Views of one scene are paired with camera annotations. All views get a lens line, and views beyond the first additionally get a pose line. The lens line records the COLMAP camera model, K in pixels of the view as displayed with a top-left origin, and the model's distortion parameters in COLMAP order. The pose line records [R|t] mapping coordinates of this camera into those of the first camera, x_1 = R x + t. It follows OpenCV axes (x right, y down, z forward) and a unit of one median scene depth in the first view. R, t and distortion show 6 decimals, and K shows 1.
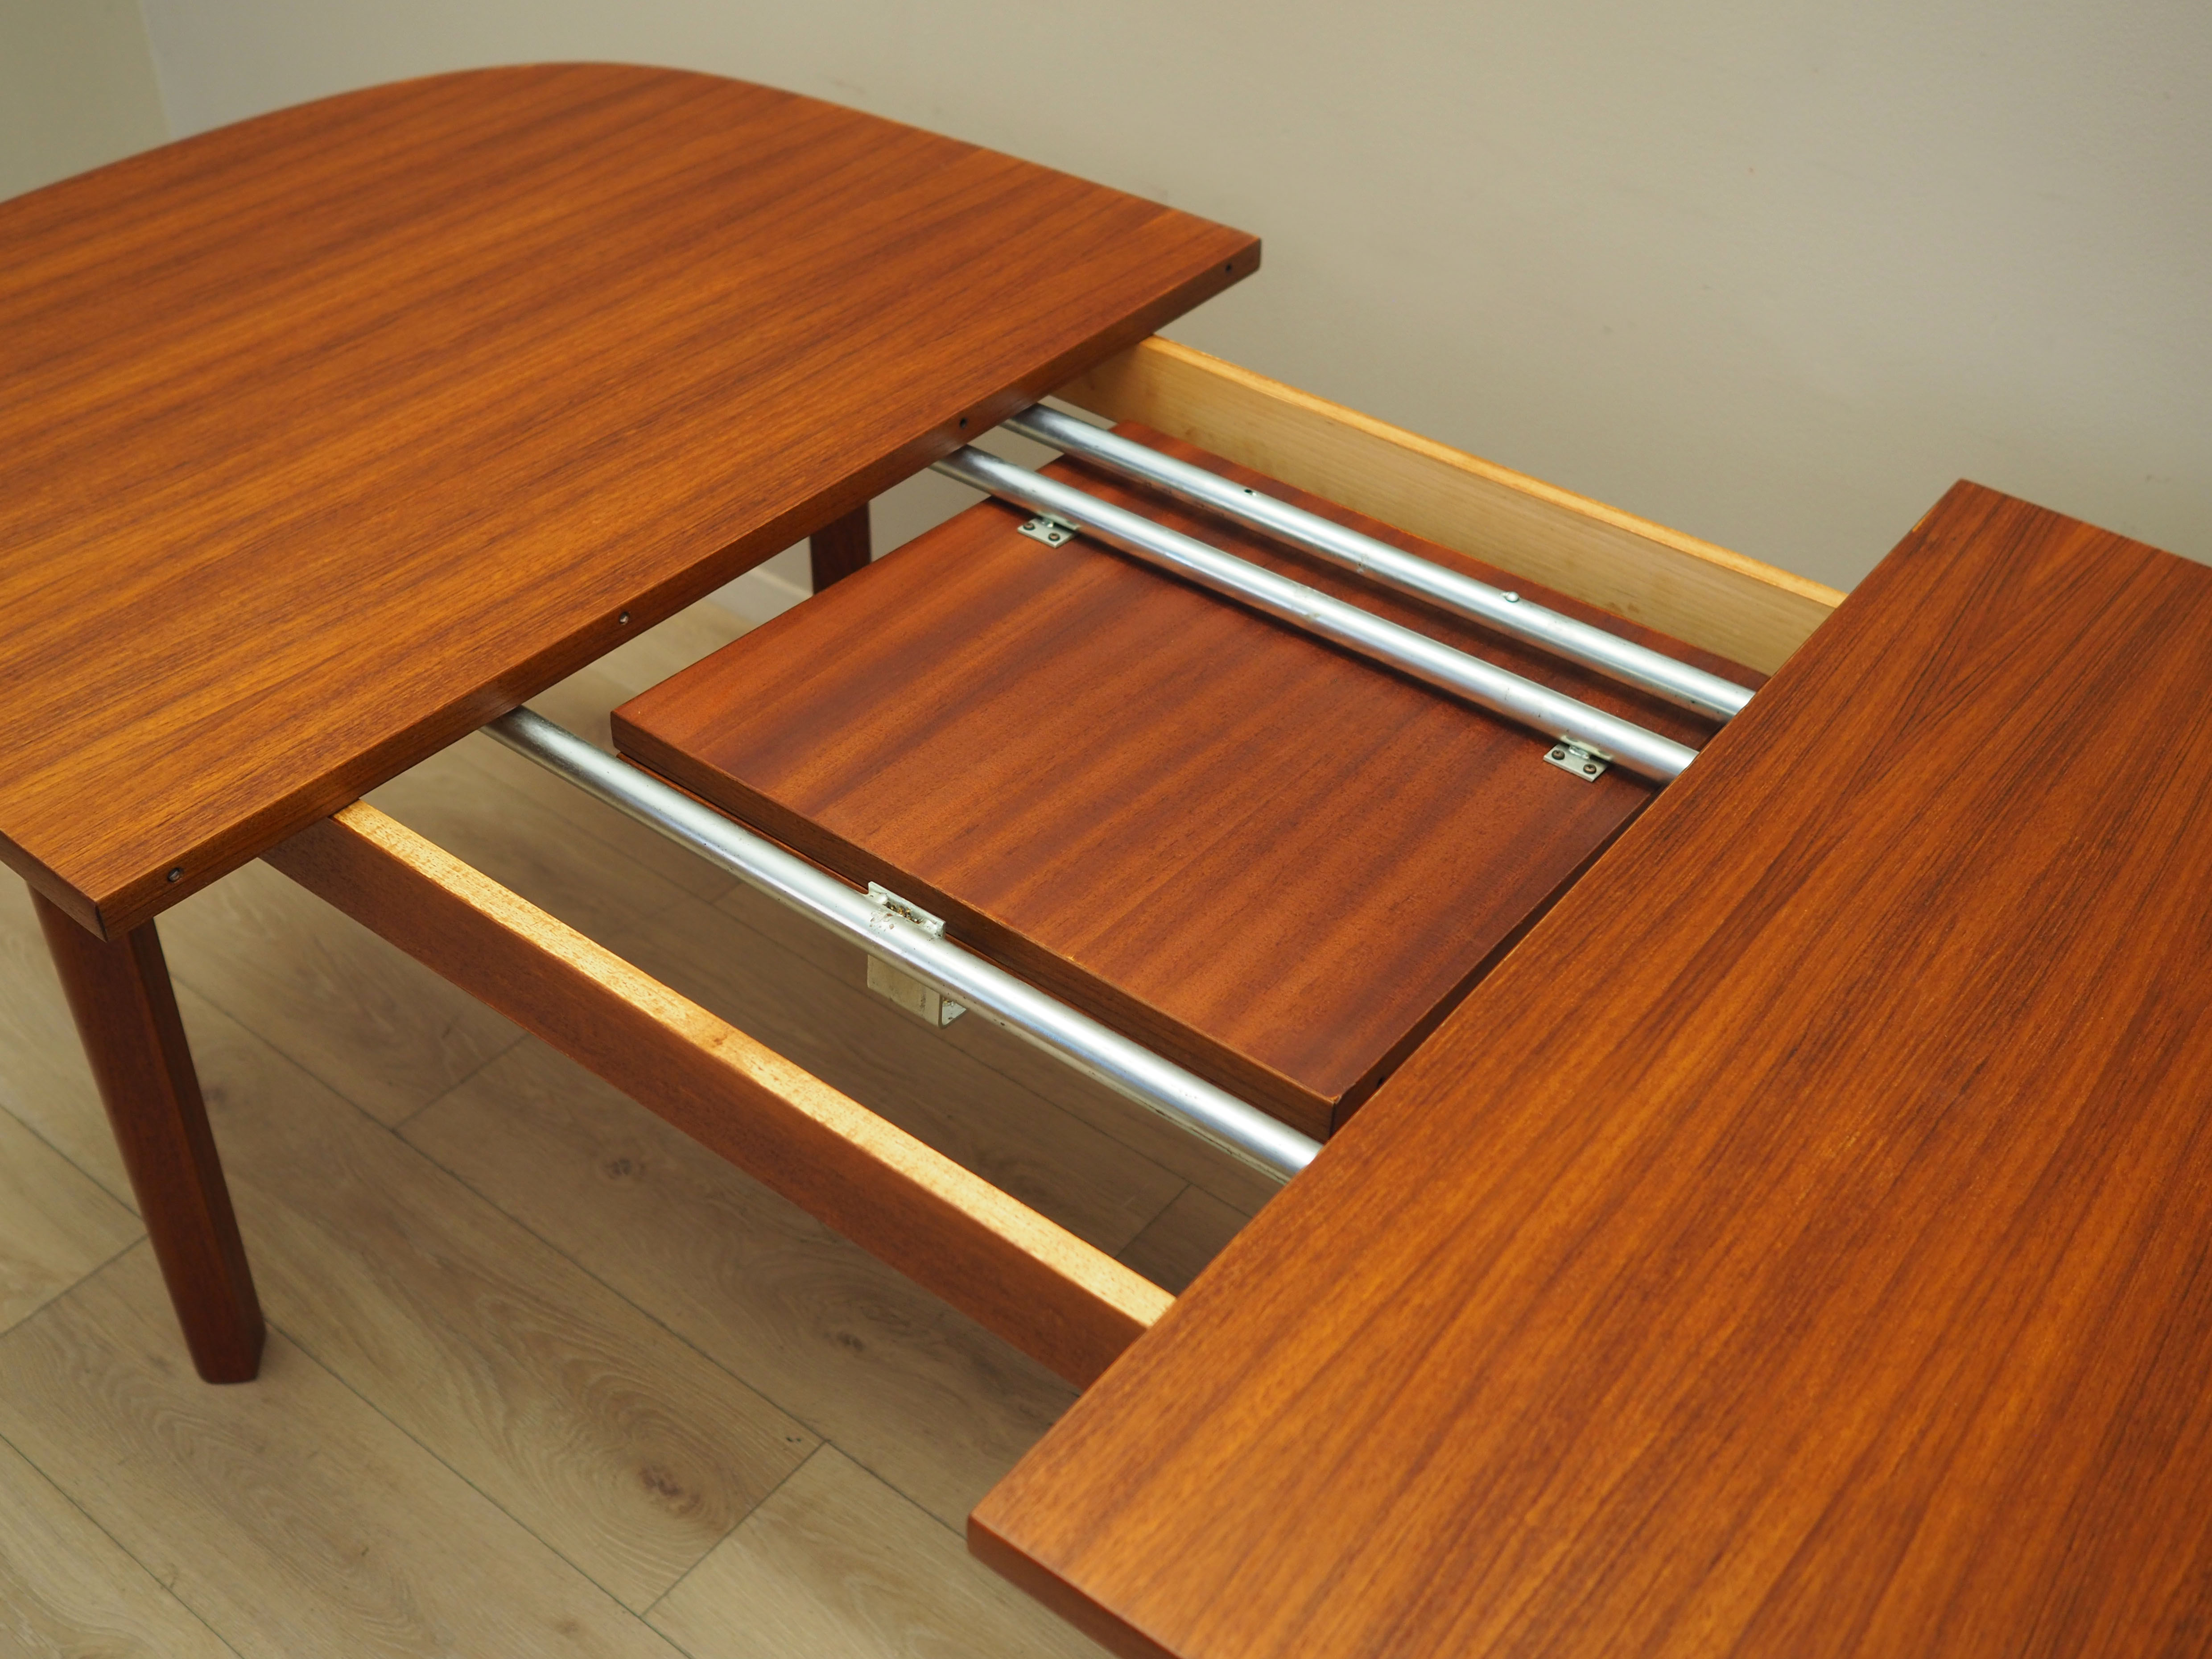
lens RADIAL K [[2265.7, 0, 1153.5], [0, 2265.7, 840.1], [0, 0, 1]] dist [-0.018718, 0.049501]
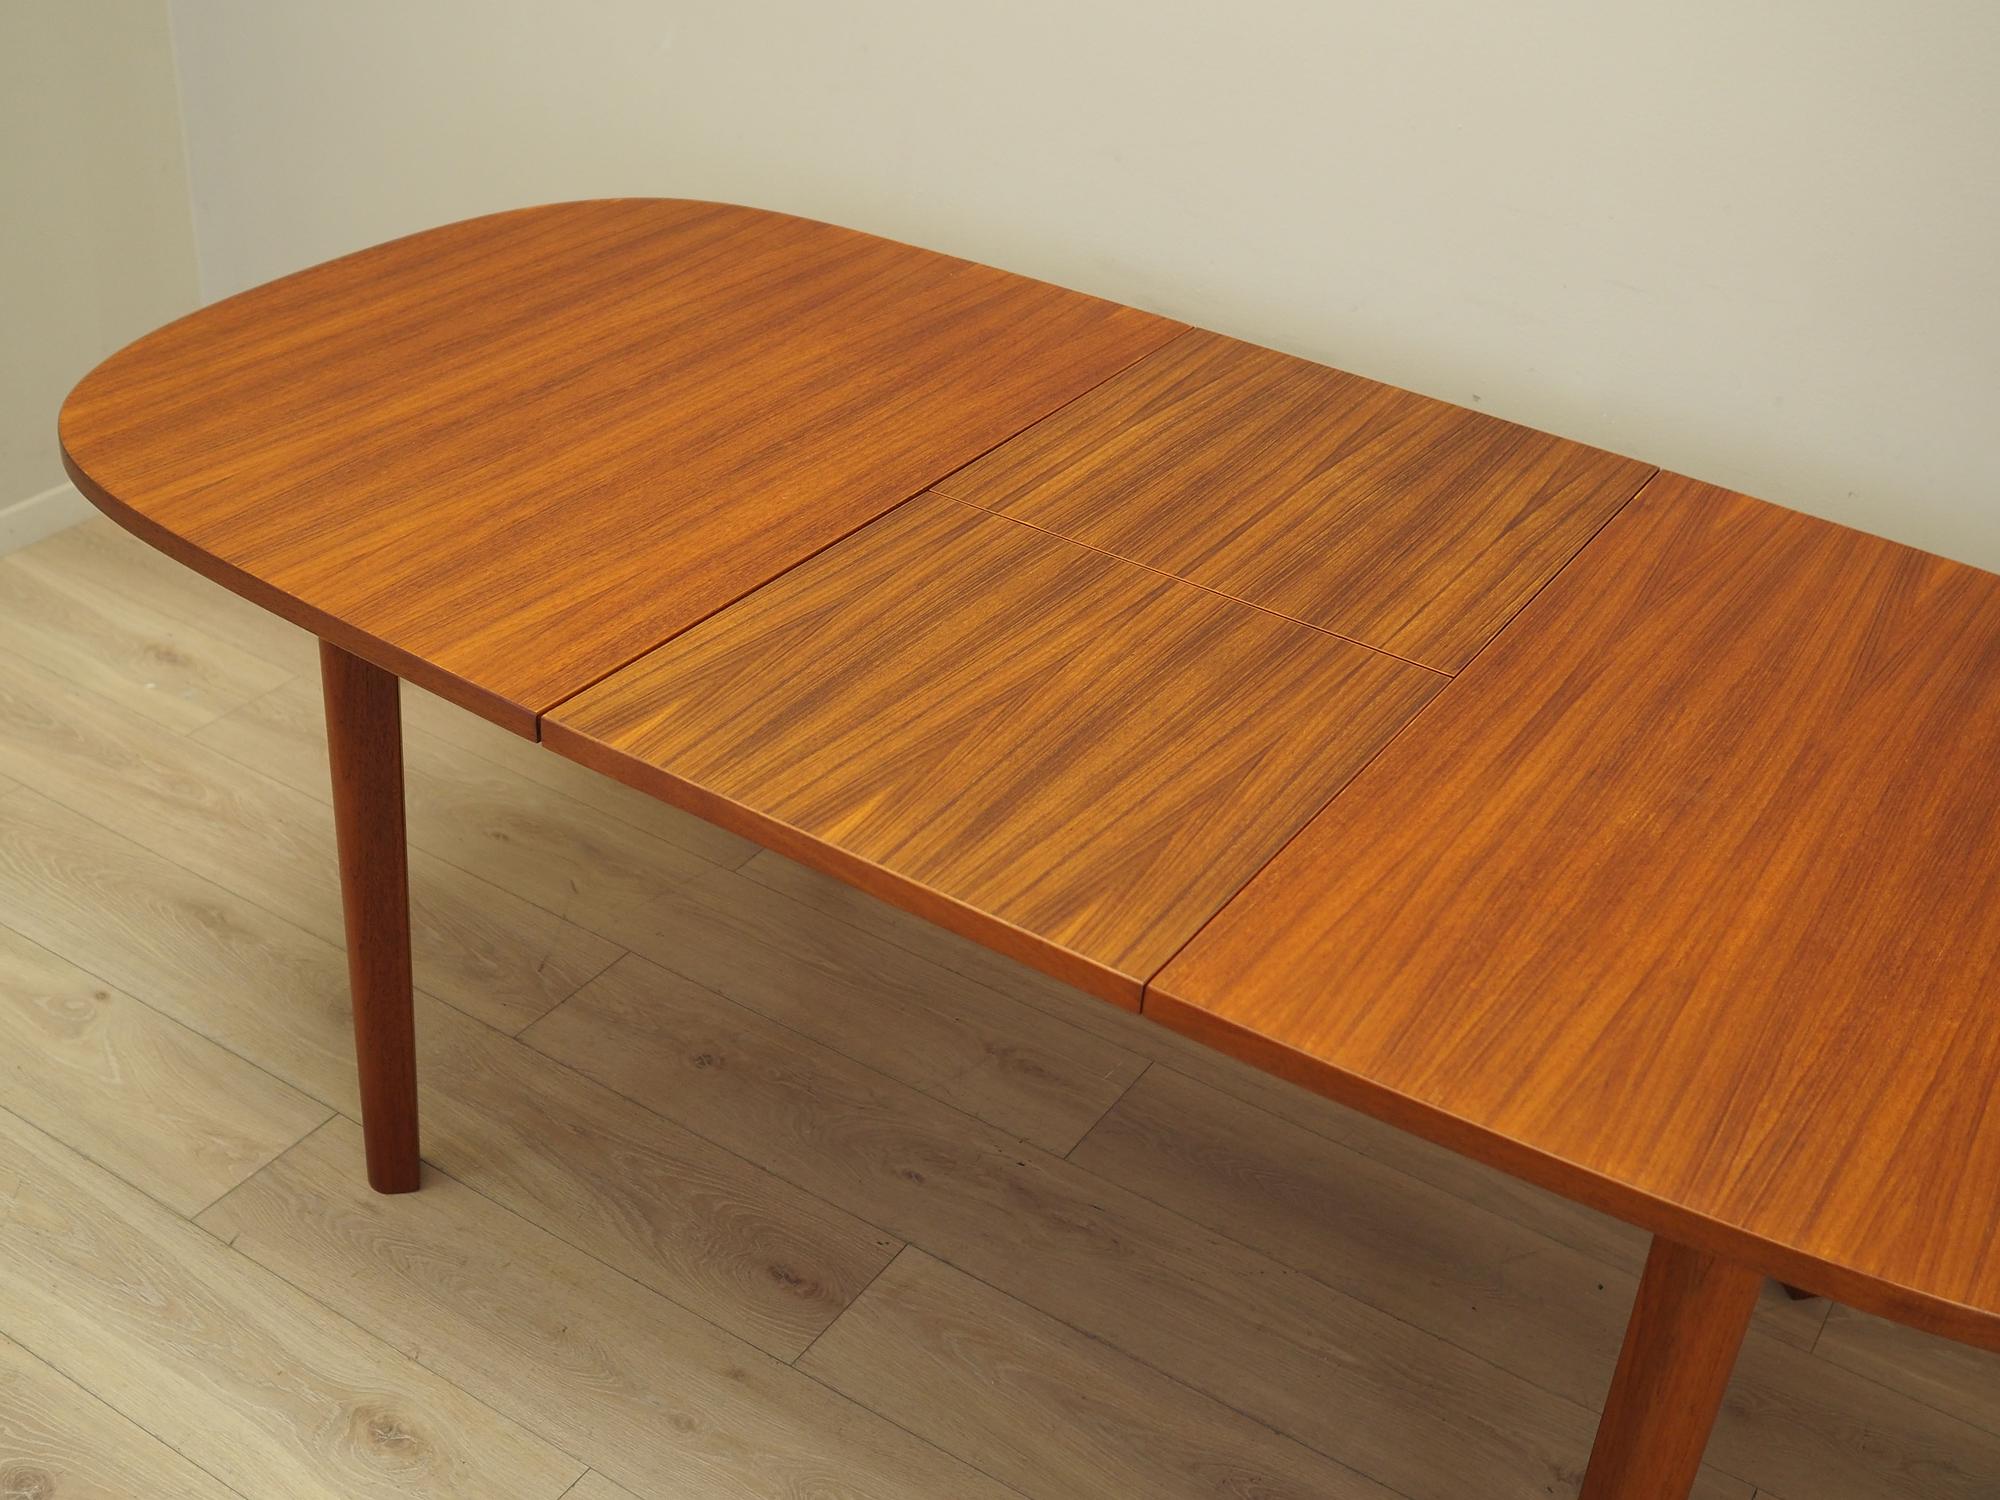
lens RADIAL K [[2106.5, 0, 1088.6], [0, 2106.5, 748.6], [0, 0, 1]] dist [-0.011922, 0.029609]
pose [[0.995702, -0.017188, 0.091008, -0.222730], [0.026787, 0.994077, -0.105324, 0.240973], [-0.088659, 0.107309, 0.990265, -0.475341]]
